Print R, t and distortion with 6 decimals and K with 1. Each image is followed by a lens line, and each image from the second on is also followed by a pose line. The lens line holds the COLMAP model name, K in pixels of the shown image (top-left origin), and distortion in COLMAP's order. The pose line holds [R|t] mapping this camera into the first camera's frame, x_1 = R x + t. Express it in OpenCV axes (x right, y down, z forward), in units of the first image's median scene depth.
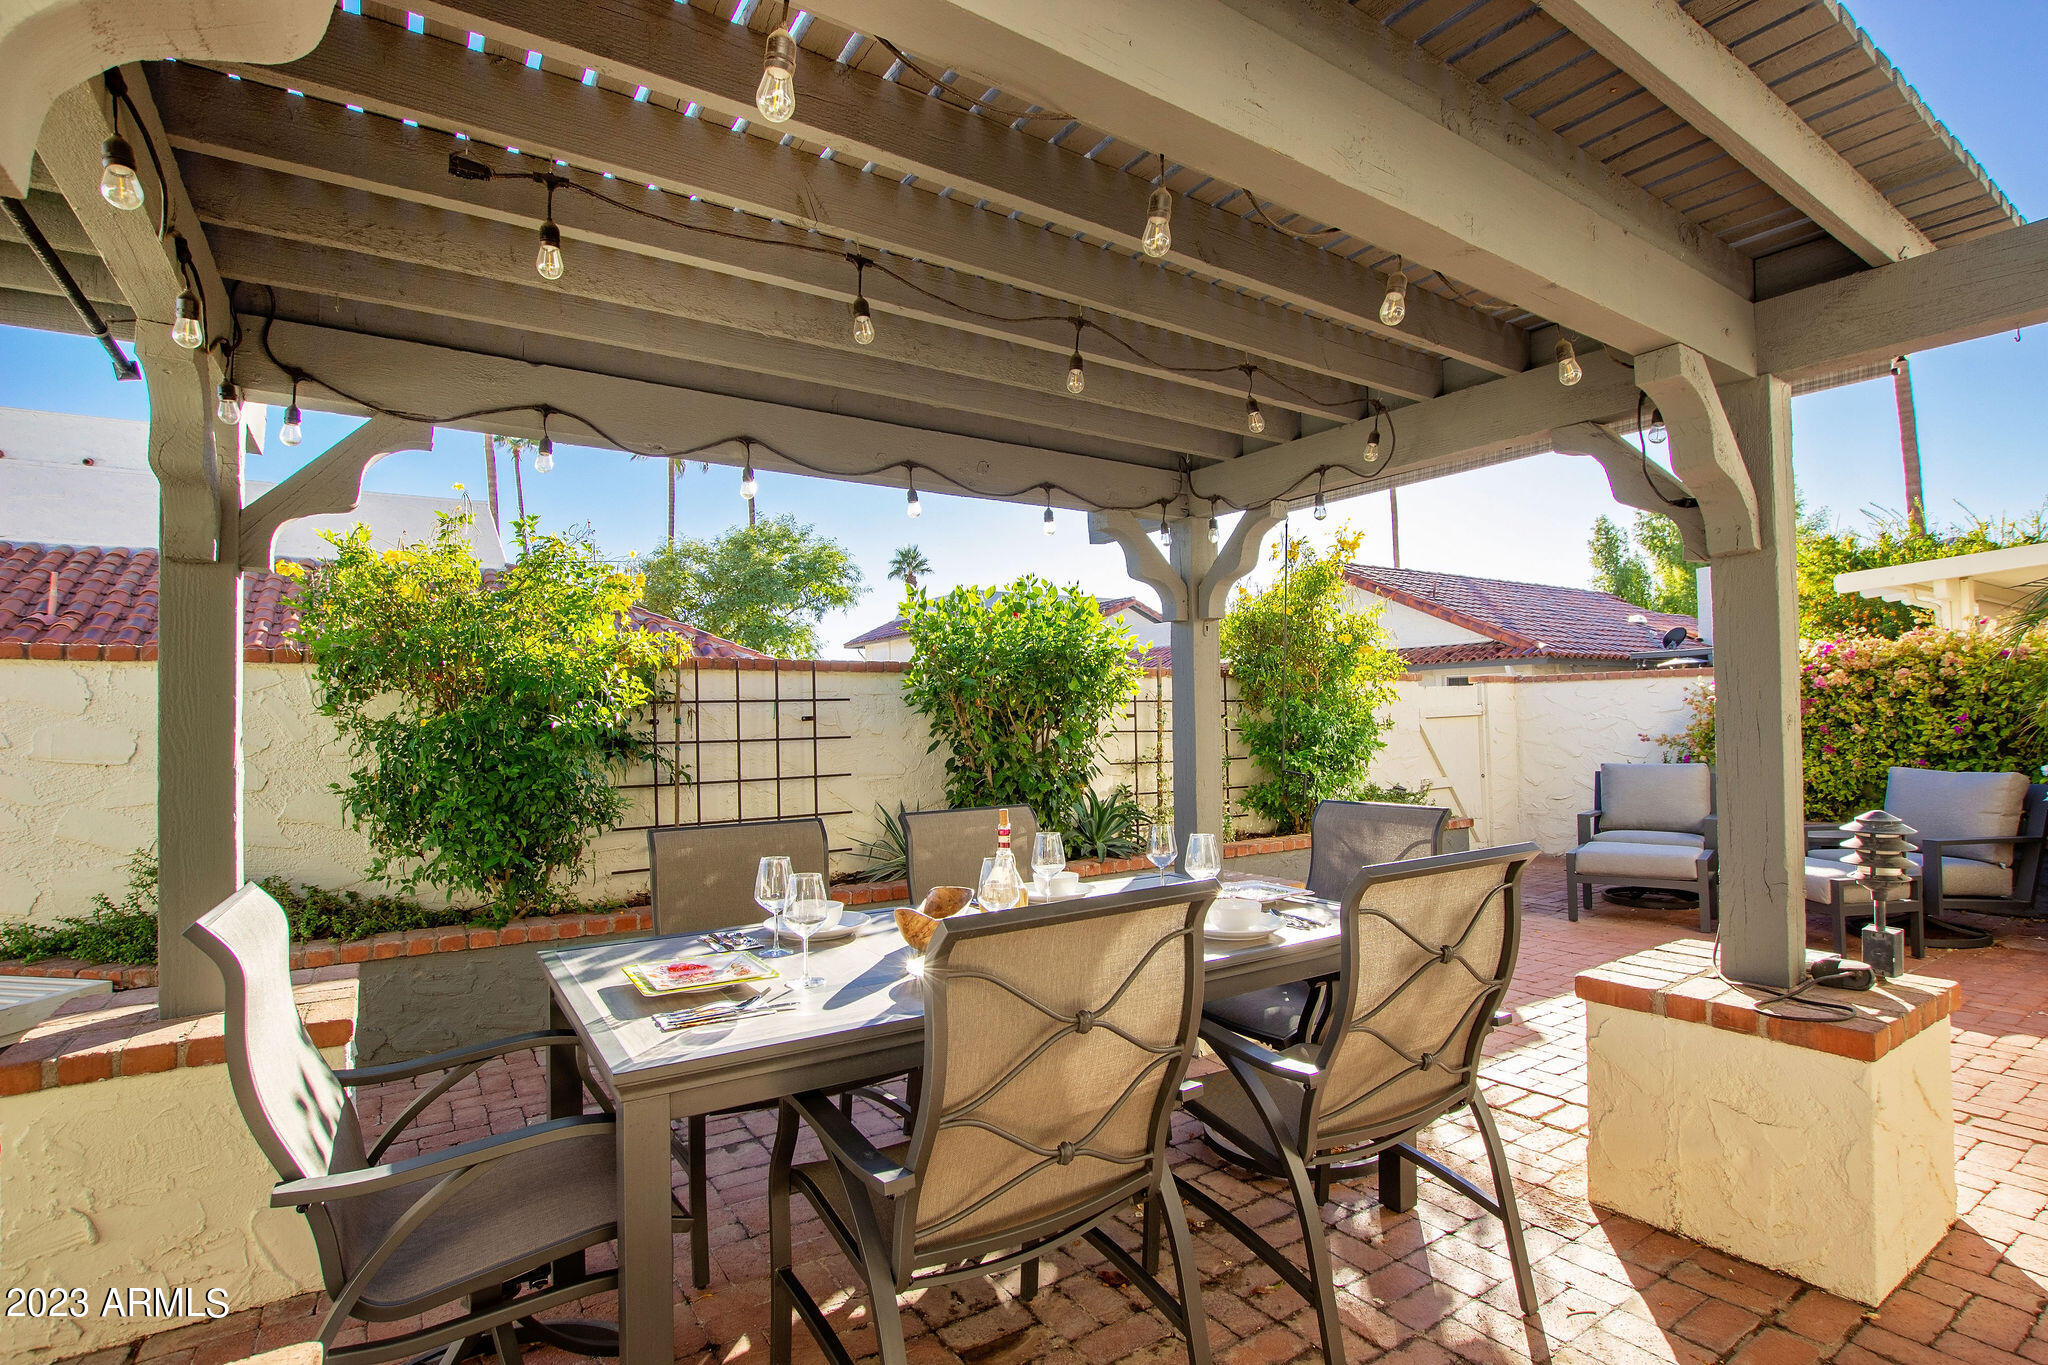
lens RADIAL K [[972.5, 0, 1051.7], [0, 972.5, 692.4], [0, 0, 1]] dist [-0.031270, 0.002390]
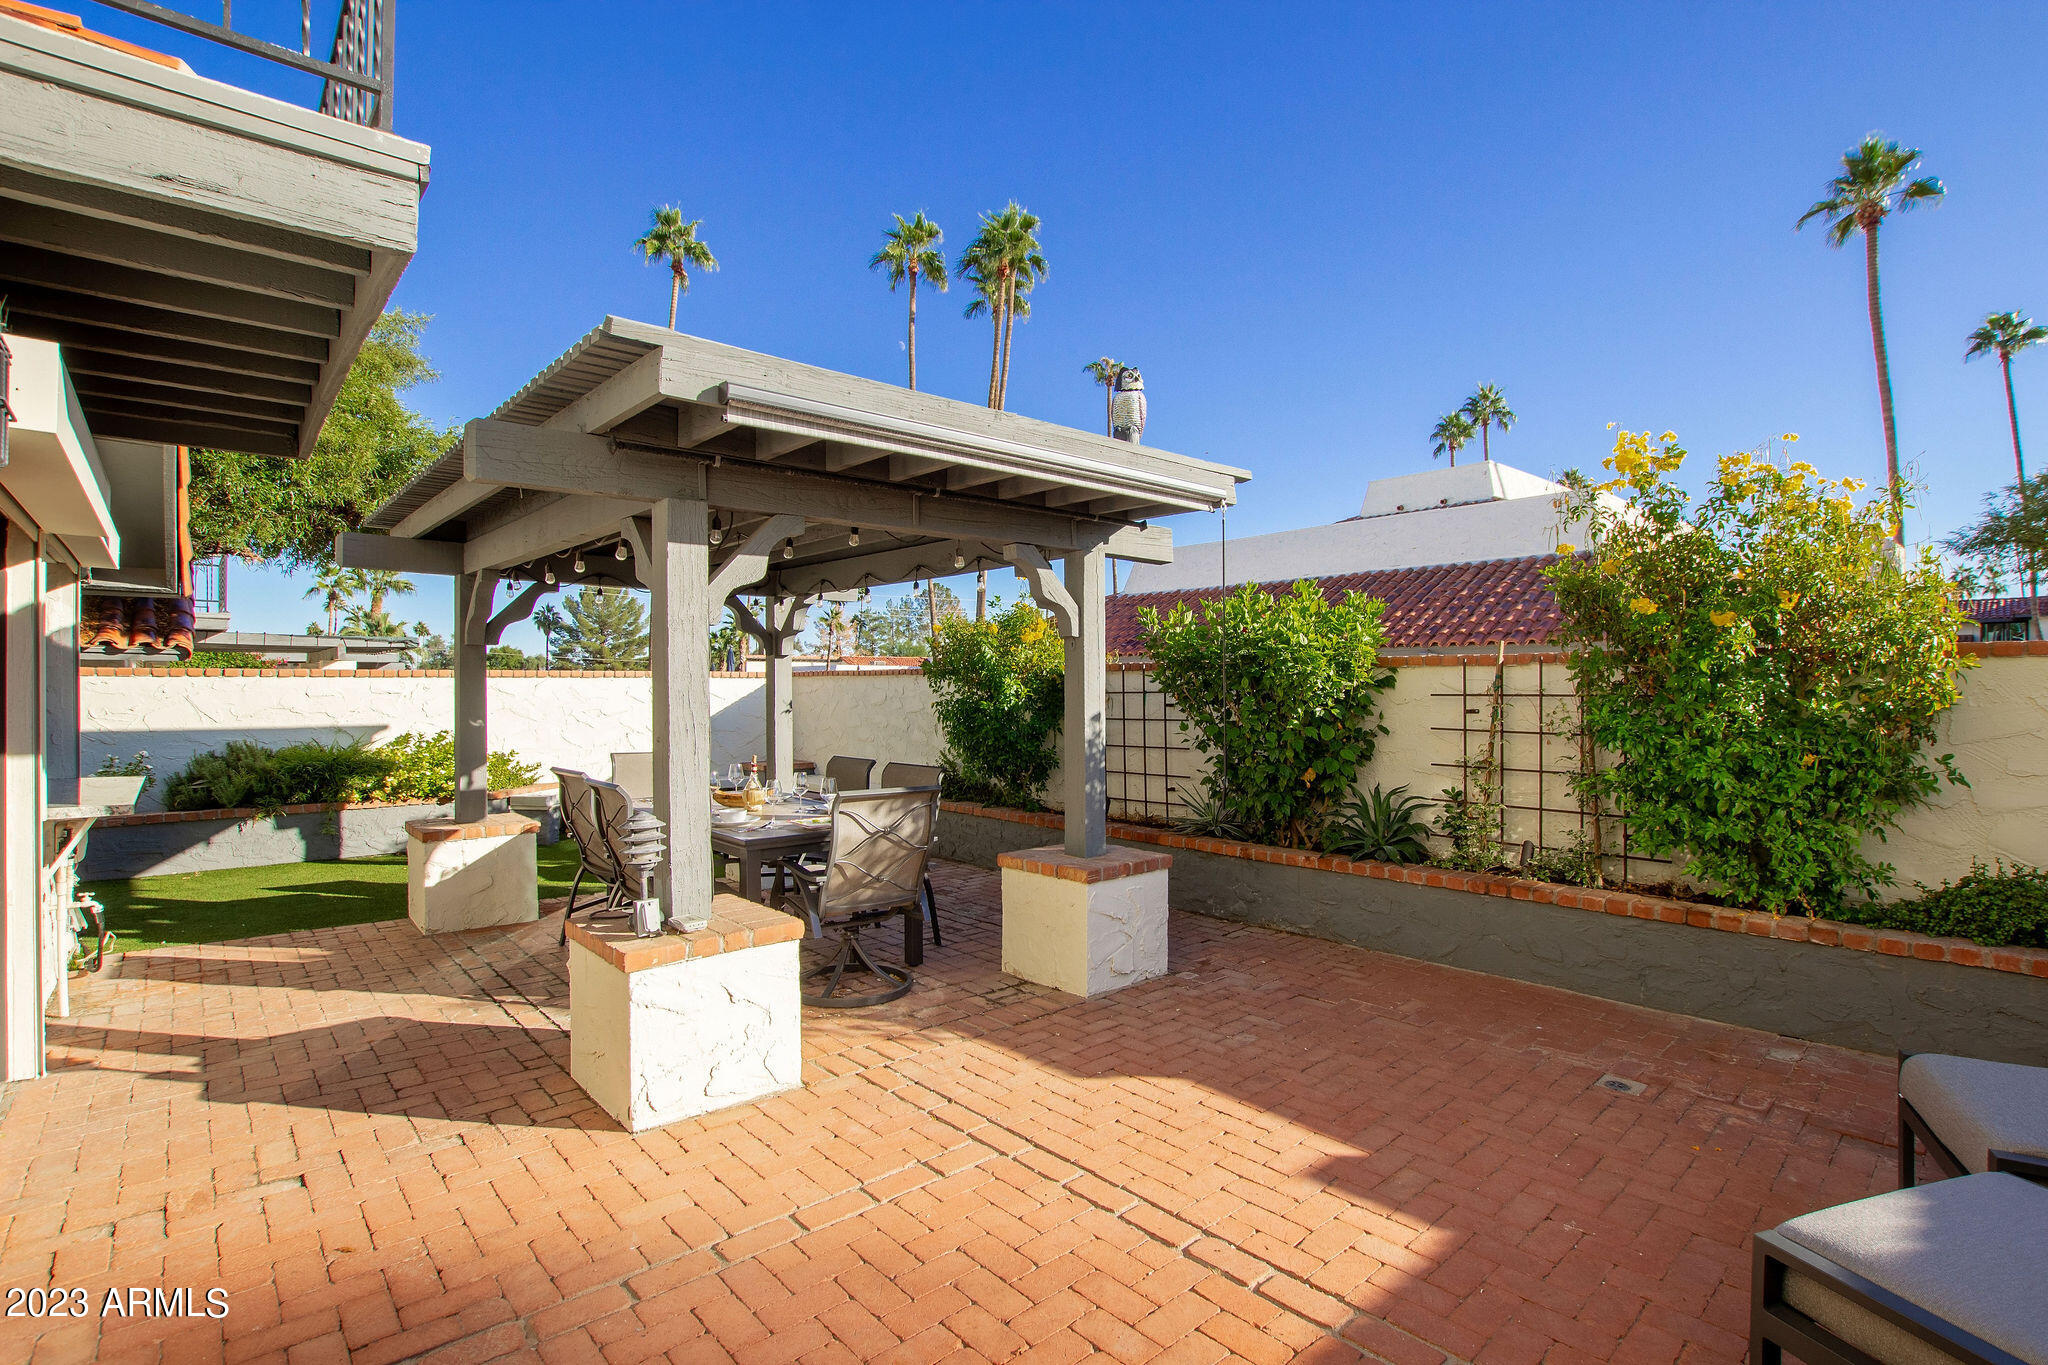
lens RADIAL K [[953.2, 0, 1045.0], [0, 953.2, 688.9], [0, 0, 1]] dist [-0.026193, 0.001501]
pose [[0.157086, 0.016201, -0.987452, 0.908152], [0.027537, 0.999405, 0.020778, -0.024396], [0.987201, -0.030456, 0.156546, 0.539803]]
